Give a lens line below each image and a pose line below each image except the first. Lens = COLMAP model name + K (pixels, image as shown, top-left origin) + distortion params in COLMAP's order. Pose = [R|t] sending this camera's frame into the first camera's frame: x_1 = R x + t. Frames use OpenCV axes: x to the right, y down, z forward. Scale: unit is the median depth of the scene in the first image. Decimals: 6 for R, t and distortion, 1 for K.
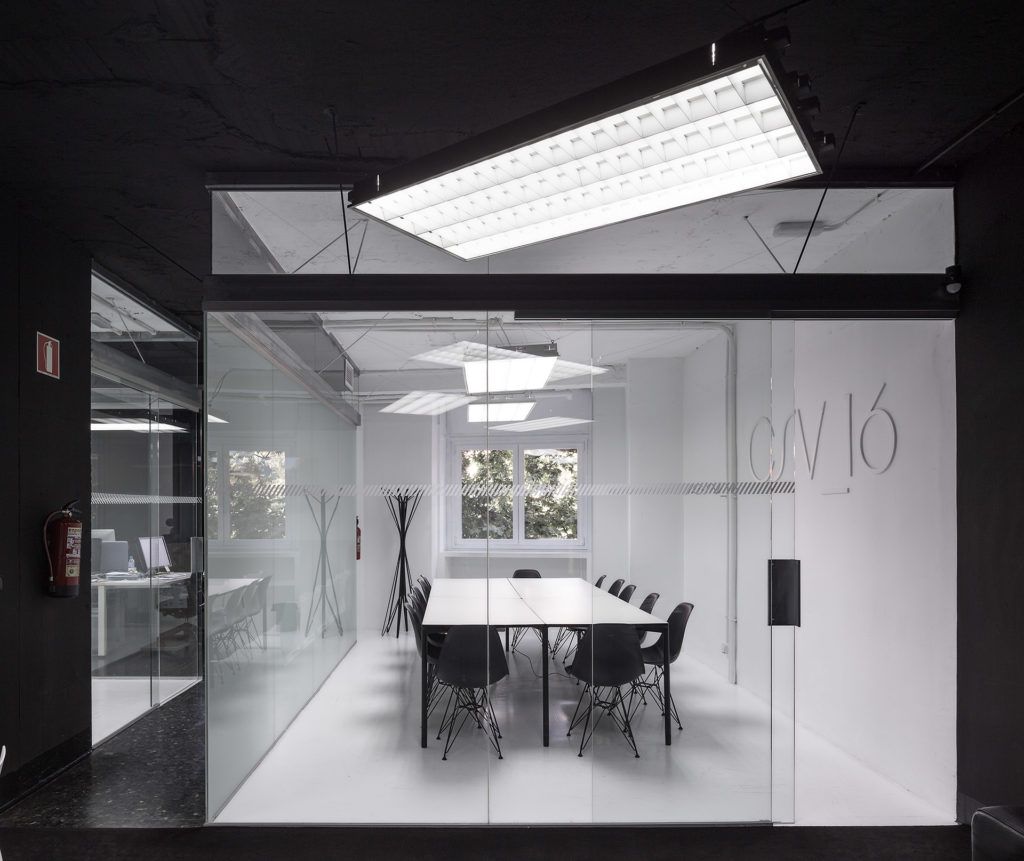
lens RADIAL K [[758.5, 0, 512.0], [0, 758.5, 430.5], [0, 0, 1]] dist [-0.064994, 0.005526]
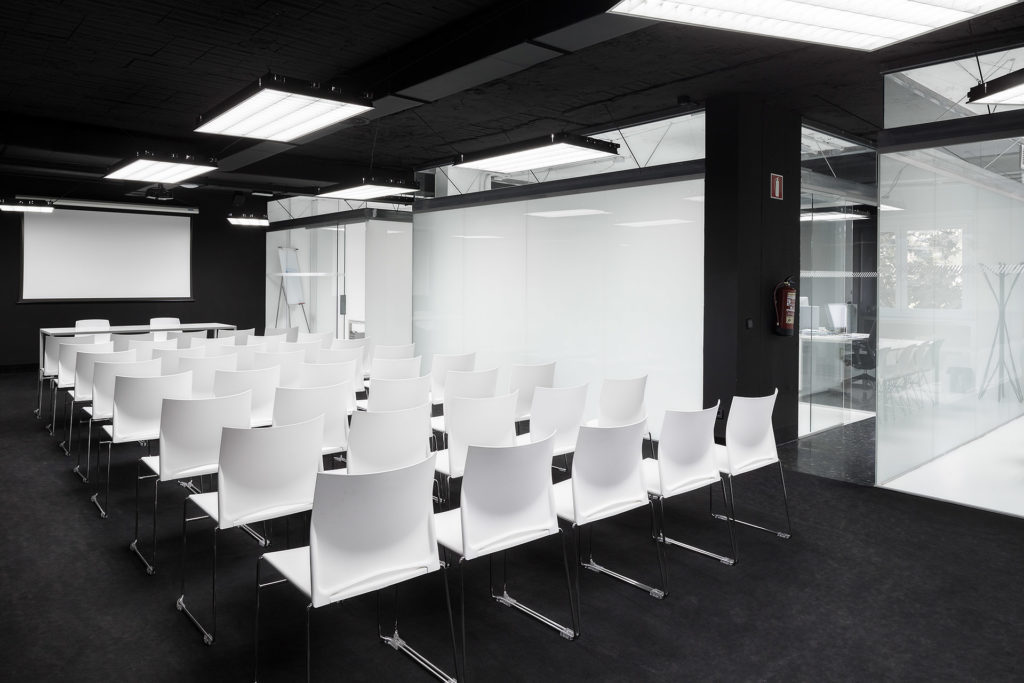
lens RADIAL K [[685.8, 0, 505.6], [0, 685.8, 345.0], [0, 0, 1]] dist [-0.001840, -0.001252]
pose [[0.627838, 0.076821, -0.774544, 0.116932], [0.075166, 0.984482, 0.158572, -0.025676], [0.774706, -0.157777, 0.612321, -0.267461]]
